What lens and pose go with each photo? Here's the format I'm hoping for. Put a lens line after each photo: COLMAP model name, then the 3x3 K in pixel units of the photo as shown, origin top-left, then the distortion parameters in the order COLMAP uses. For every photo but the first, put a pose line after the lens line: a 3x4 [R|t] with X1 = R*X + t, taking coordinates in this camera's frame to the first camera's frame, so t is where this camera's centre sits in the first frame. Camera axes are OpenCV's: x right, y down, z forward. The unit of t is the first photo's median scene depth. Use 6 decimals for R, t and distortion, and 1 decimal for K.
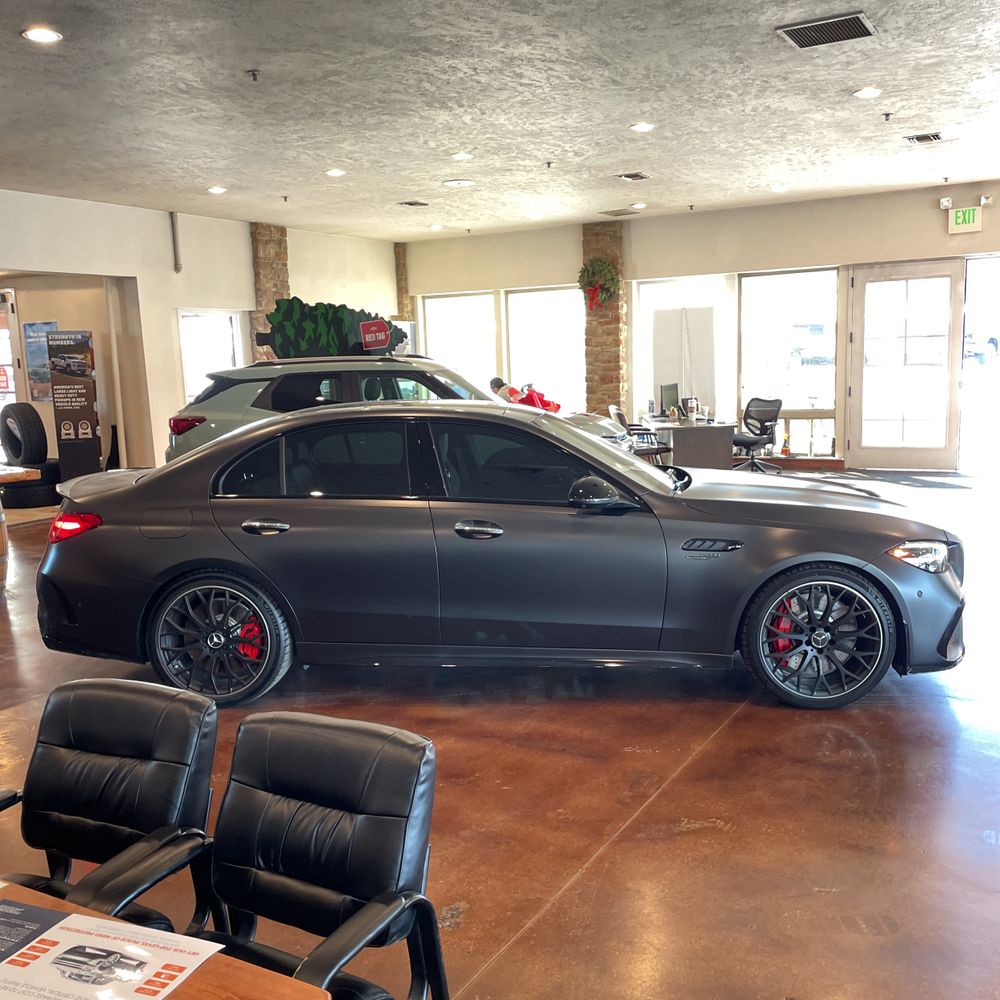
lens RADIAL K [[998.9, 0, 487.3], [0, 998.9, 498.4], [0, 0, 1]] dist [0.110369, -0.118143]
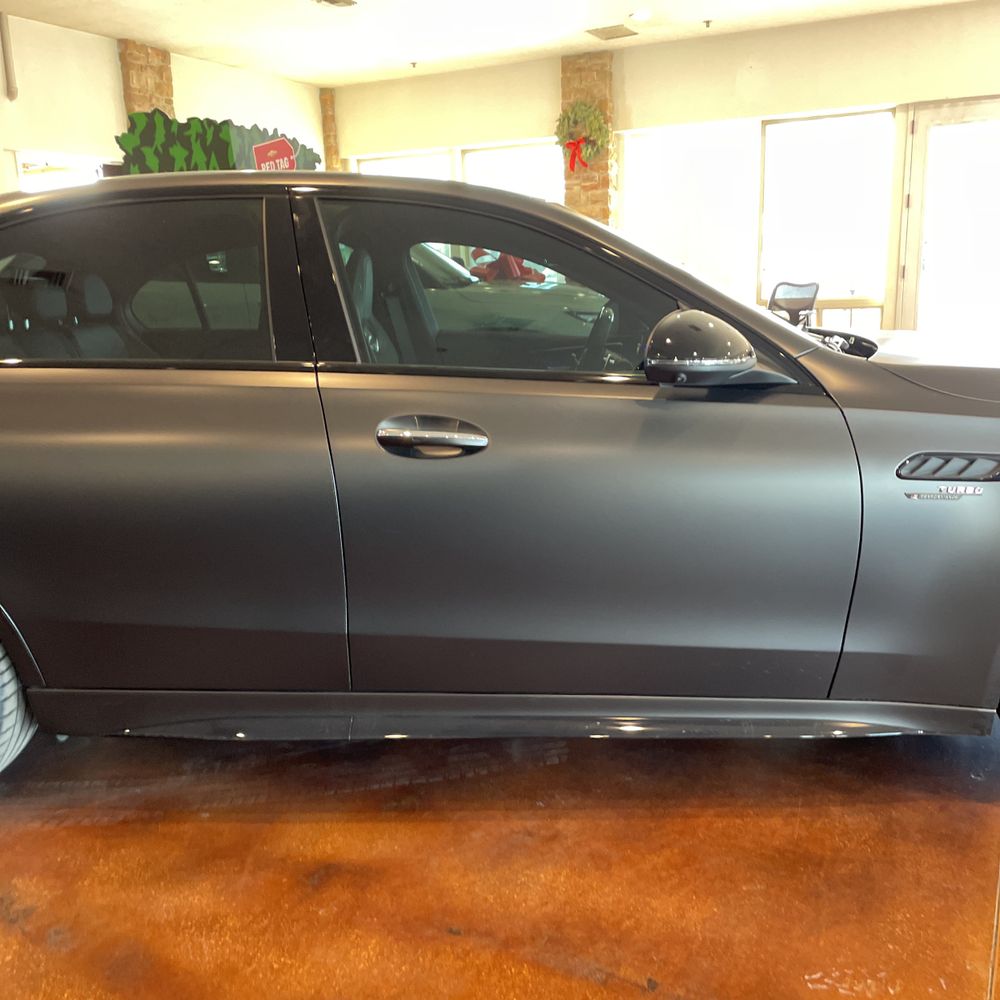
lens RADIAL K [[1001.2, 0, 493.3], [0, 1001.2, 512.9], [0, 0, 1]] dist [0.081312, -0.104839]
pose [[0.998587, -0.010034, 0.052191, -0.002559], [0.005483, 0.996227, 0.086615, 0.013507], [-0.052863, -0.086206, 0.994874, 0.284032]]
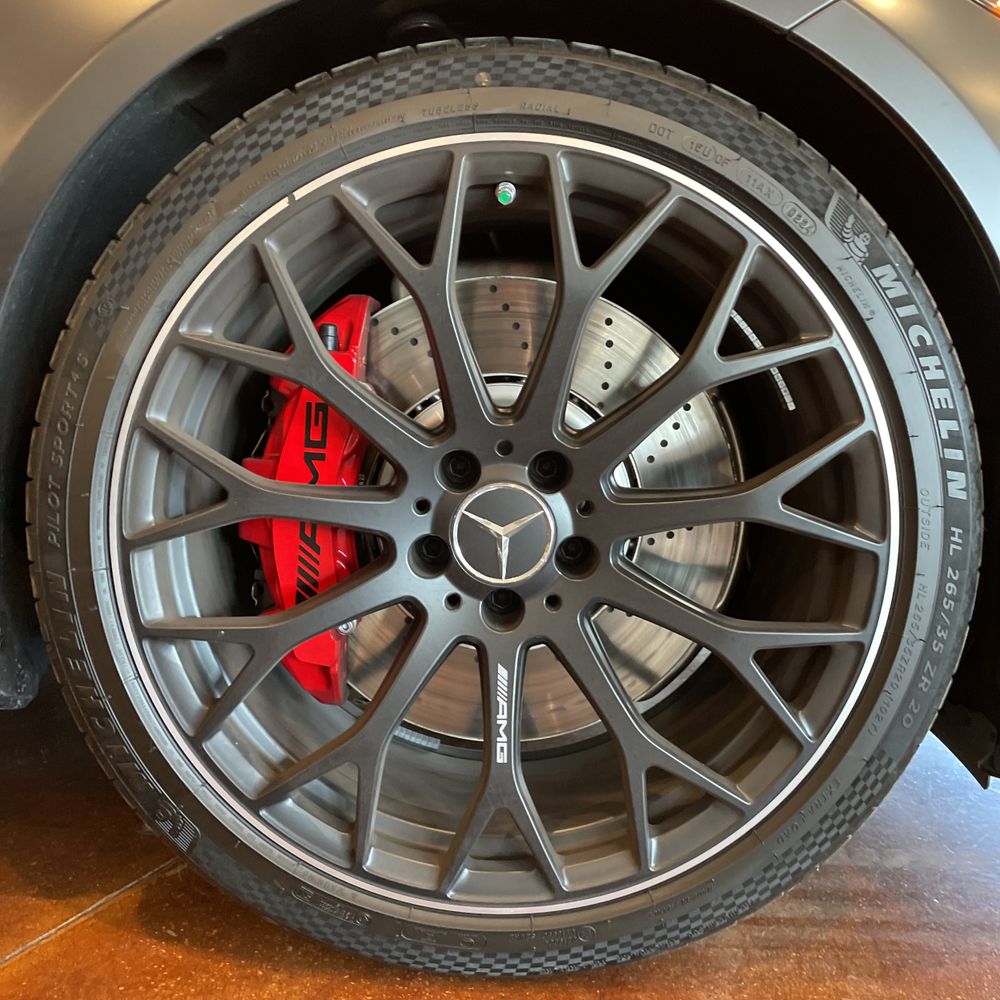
lens RADIAL K [[1014.0, 0, 514.1], [0, 1014.0, 505.9], [0, 0, 1]] dist [0.085278, -0.118999]
pose [[0.996634, 0.047695, 0.066675, 0.158207], [-0.047455, 0.998860, -0.005178, 0.067248], [-0.066846, 0.001997, 0.997761, 0.418019]]
